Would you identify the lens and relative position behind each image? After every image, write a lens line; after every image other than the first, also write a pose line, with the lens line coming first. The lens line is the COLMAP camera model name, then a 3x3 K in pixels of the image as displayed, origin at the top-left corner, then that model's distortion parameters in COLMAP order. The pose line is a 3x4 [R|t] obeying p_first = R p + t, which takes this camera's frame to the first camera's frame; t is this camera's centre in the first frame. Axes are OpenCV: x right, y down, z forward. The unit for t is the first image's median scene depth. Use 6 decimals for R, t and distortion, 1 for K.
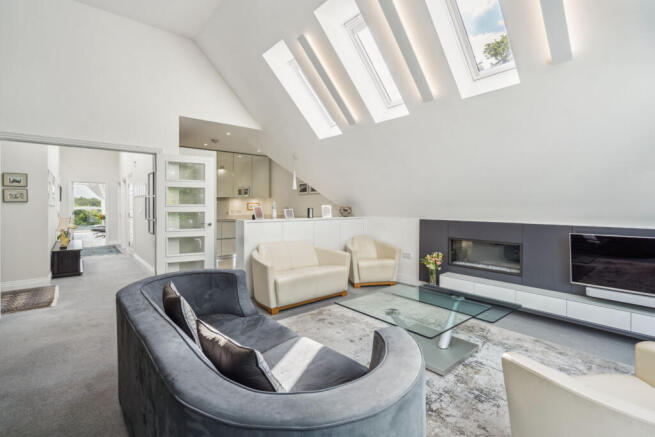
lens RADIAL K [[300.1, 0, 325.4], [0, 300.1, 213.2], [0, 0, 1]] dist [-0.000464, 0.000075]
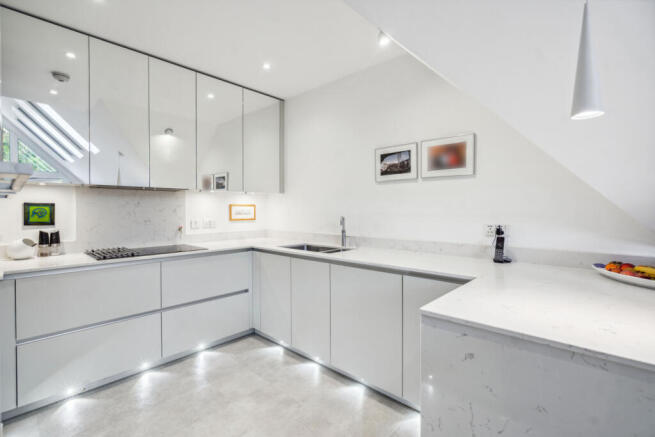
lens RADIAL K [[300.1, 0, 325.4], [0, 300.1, 213.2], [0, 0, 1]] dist [-0.000464, 0.000075]
pose [[0.990955, -0.003809, 0.134143, -0.179570], [0.006046, 0.999849, -0.016275, -0.013568], [-0.134061, 0.016939, 0.990828, 0.548442]]
